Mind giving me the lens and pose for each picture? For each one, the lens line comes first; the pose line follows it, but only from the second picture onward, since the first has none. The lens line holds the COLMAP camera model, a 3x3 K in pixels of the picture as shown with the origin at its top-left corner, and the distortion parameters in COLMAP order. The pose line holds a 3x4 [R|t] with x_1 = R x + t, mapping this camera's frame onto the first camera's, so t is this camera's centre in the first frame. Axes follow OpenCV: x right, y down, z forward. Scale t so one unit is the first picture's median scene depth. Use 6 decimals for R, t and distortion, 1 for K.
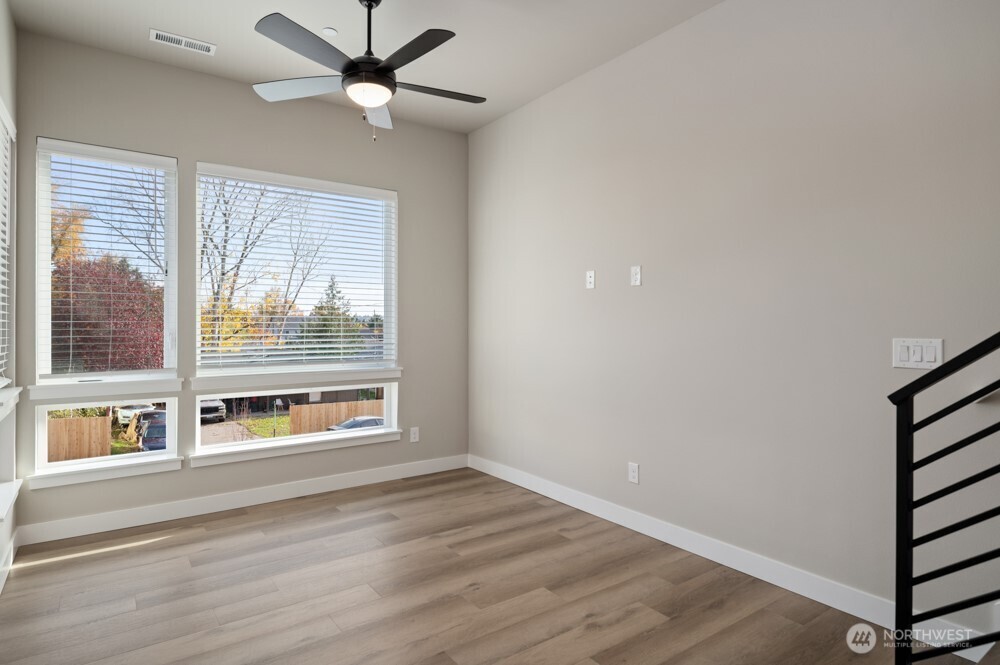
lens RADIAL K [[553.0, 0, 500.5], [0, 553.0, 320.6], [0, 0, 1]] dist [-0.002189, -0.001727]
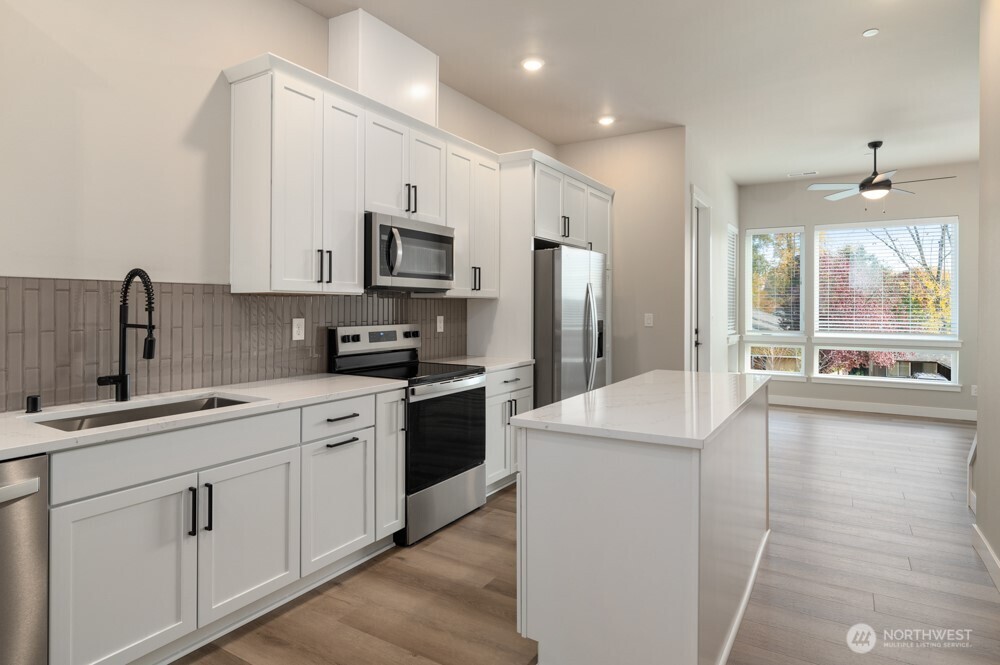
lens RADIAL K [[558.5, 0, 504.7], [0, 558.5, 303.2], [0, 0, 1]] dist [0.003245, -0.000265]
pose [[0.384939, -0.004679, -0.922930, 0.835445], [0.003101, 0.999988, -0.003777, -0.009503], [0.922937, -0.001408, 0.384949, -0.752468]]
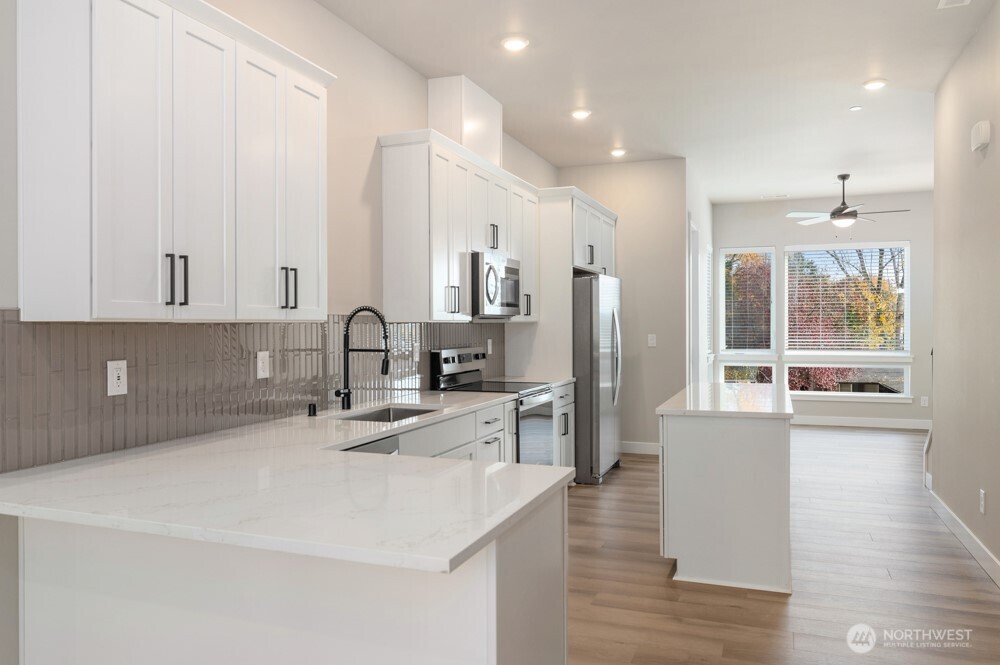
lens RADIAL K [[719.2, 0, 499.2], [0, 719.2, 327.1], [0, 0, 1]] dist [0.004813, 0.003648]
pose [[0.540620, 0.000663, -0.841267, 1.063317], [0.010554, 0.999916, 0.007571, -0.025754], [0.841201, -0.012972, 0.540567, -1.251661]]
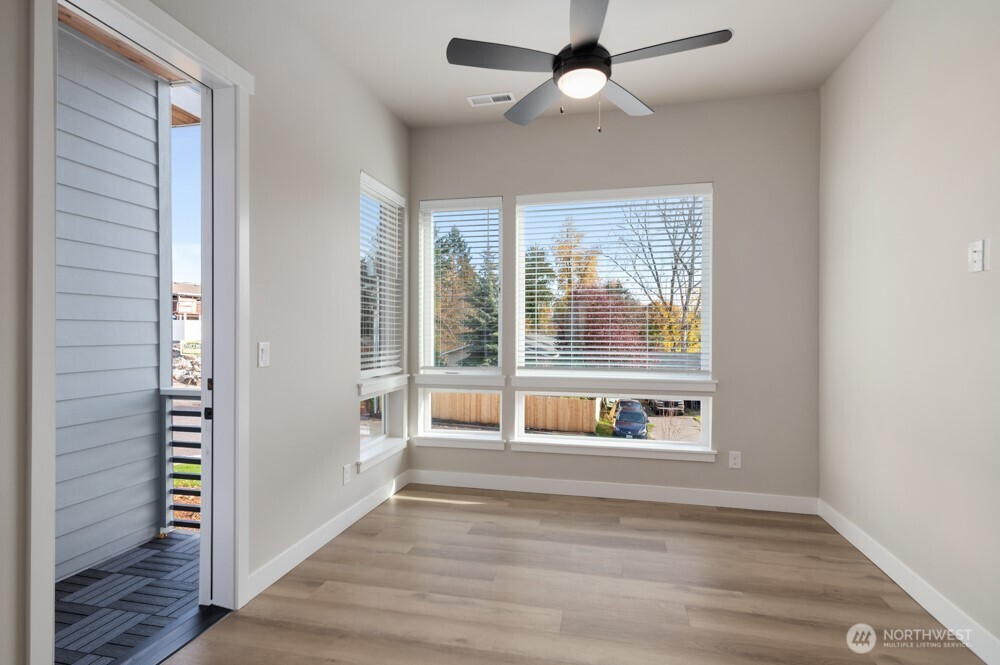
lens RADIAL K [[490.6, 0, 498.9], [0, 490.6, 329.1], [0, 0, 1]] dist [0.009986, -0.000258]
pose [[0.658794, -0.002400, -0.752320, 0.223285], [0.003023, 0.999995, -0.000543, 0.002102], [0.752318, -0.001917, 0.658798, 0.268488]]
